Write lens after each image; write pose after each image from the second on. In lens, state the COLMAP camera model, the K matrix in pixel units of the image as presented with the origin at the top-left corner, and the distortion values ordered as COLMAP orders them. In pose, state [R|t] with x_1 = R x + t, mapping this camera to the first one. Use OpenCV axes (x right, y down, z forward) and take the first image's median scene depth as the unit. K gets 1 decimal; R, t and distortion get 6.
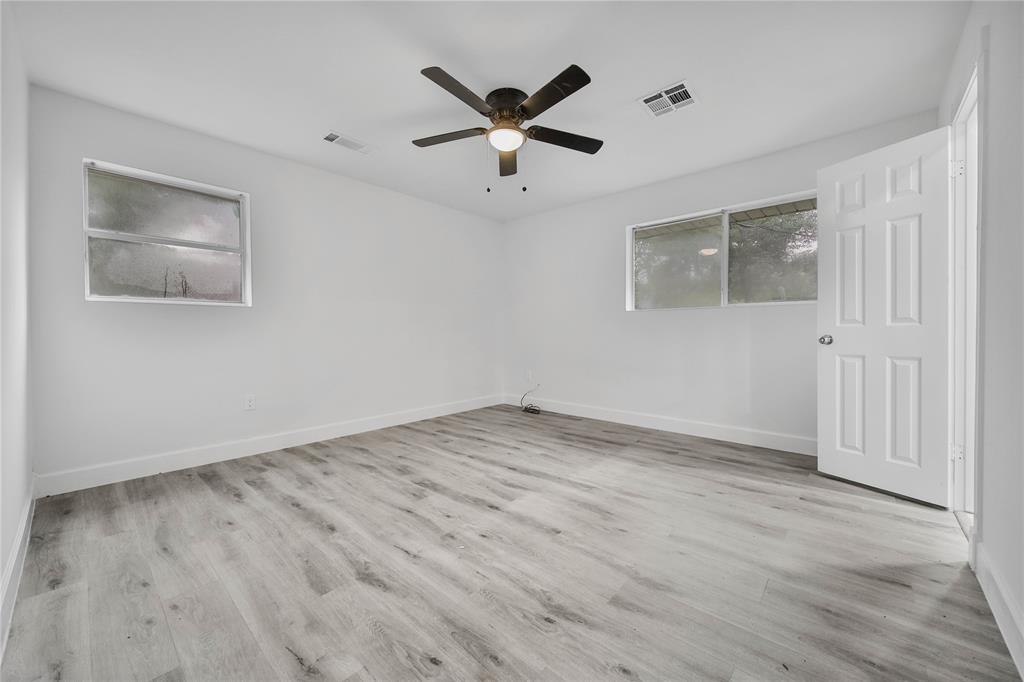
lens RADIAL K [[387.0, 0, 510.6], [0, 387.0, 336.5], [0, 0, 1]] dist [0.003835, -0.000359]
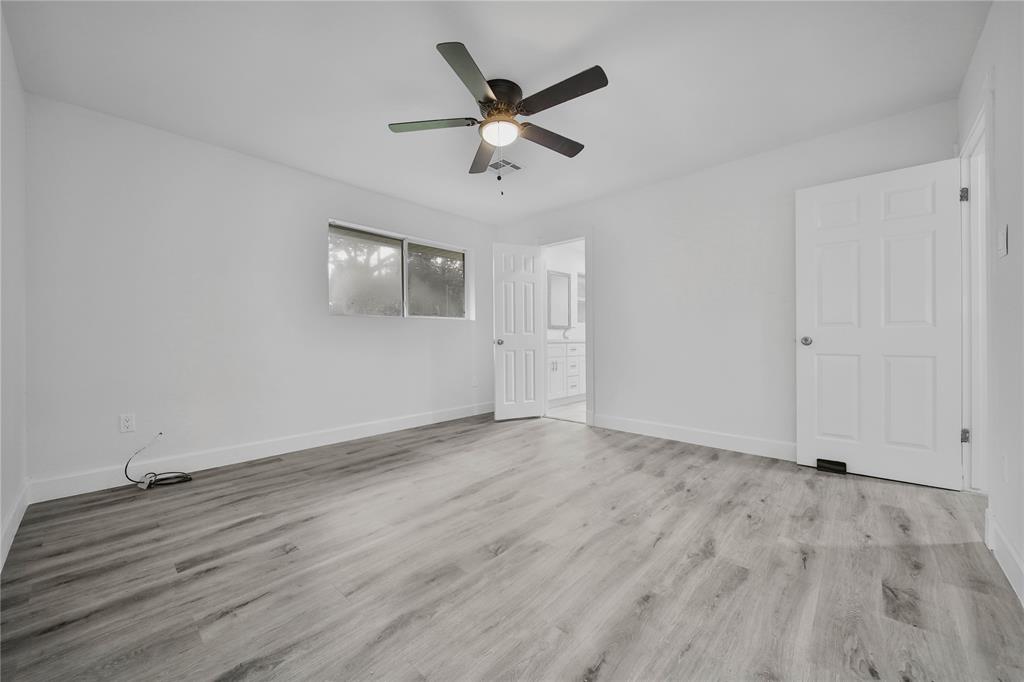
lens RADIAL K [[387.0, 0, 502.8], [0, 387.0, 341.2], [0, 0, 1]] dist [0.003835, -0.000359]
pose [[0.022363, -0.006858, 0.999726, -1.029071], [0.018127, 0.999815, 0.006454, -0.008782], [-0.999586, 0.017978, 0.022483, 1.062284]]
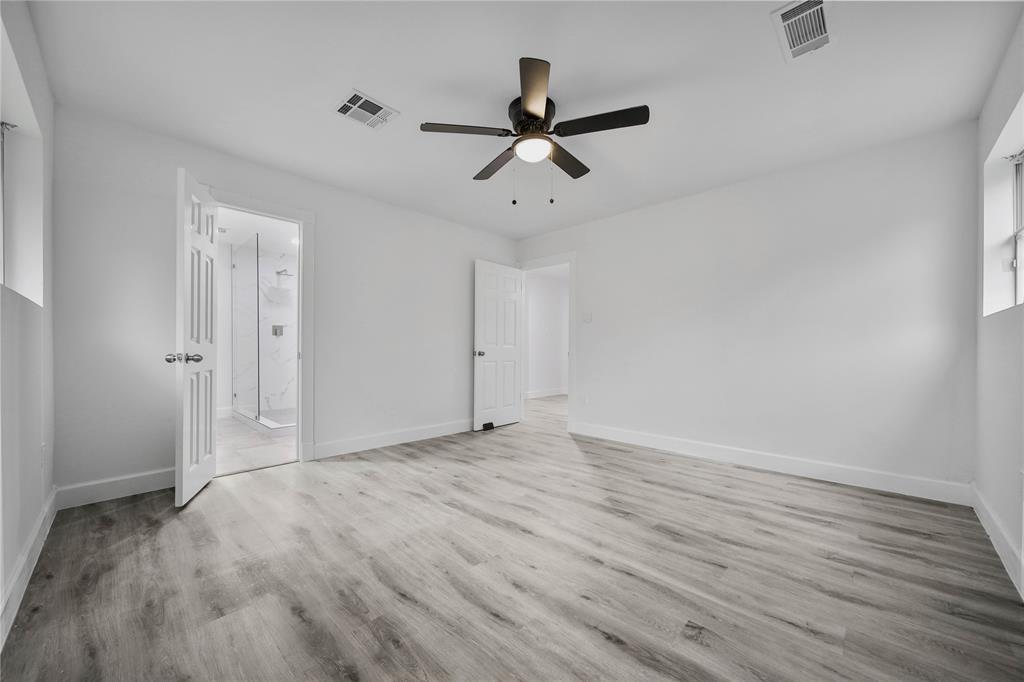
lens RADIAL K [[387.0, 0, 510.1], [0, 387.0, 348.0], [0, 0, 1]] dist [0.003835, -0.000359]
pose [[-0.999407, 0.000110, 0.034427, 0.012638], [0.000357, 0.999974, 0.007161, -0.025467], [-0.034425, 0.007169, -0.999382, 2.127667]]
